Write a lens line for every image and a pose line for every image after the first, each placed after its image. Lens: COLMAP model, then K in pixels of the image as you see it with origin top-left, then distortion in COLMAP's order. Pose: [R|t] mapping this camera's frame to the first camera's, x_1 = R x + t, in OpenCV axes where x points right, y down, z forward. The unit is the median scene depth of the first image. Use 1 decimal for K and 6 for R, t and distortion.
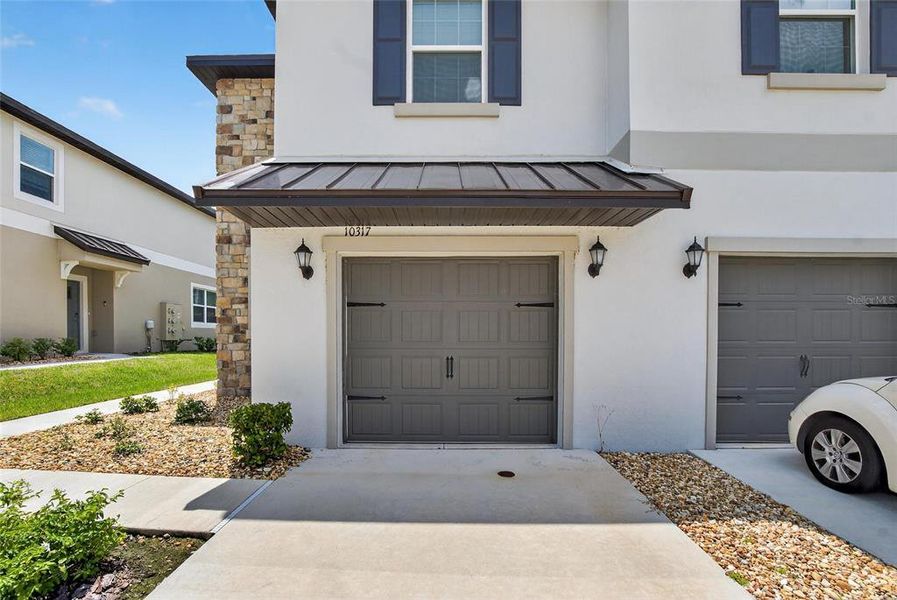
lens RADIAL K [[415.7, 0, 446.1], [0, 415.7, 341.3], [0, 0, 1]] dist [-0.027714, 0.000325]
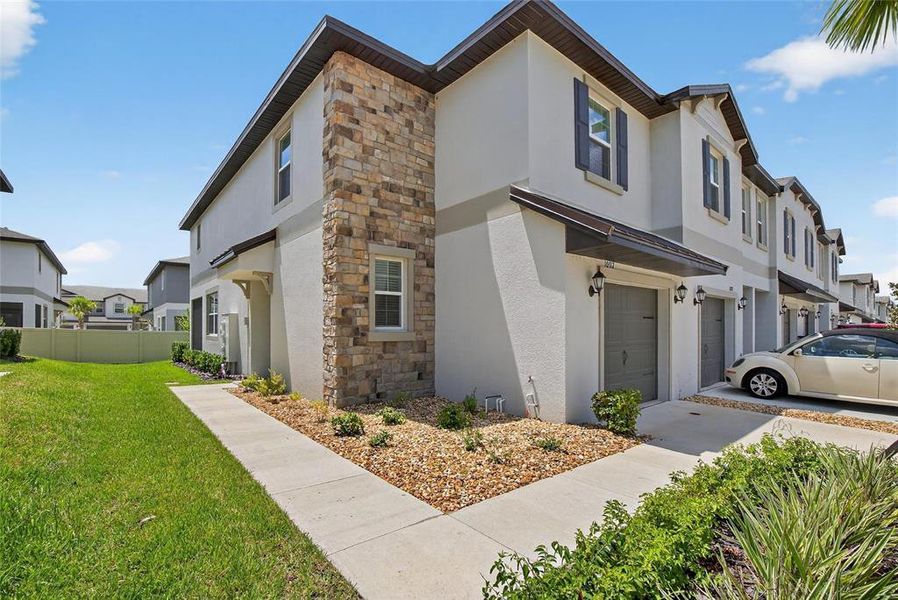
lens RADIAL K [[405.1, 0, 449.9], [0, 405.1, 329.4], [0, 0, 1]] dist [-0.031834, 0.000036]
pose [[0.762133, -0.002018, 0.647417, -1.468430], [0.011749, 0.999874, -0.010715, -0.033557], [-0.647313, 0.015773, 0.762061, 0.297770]]
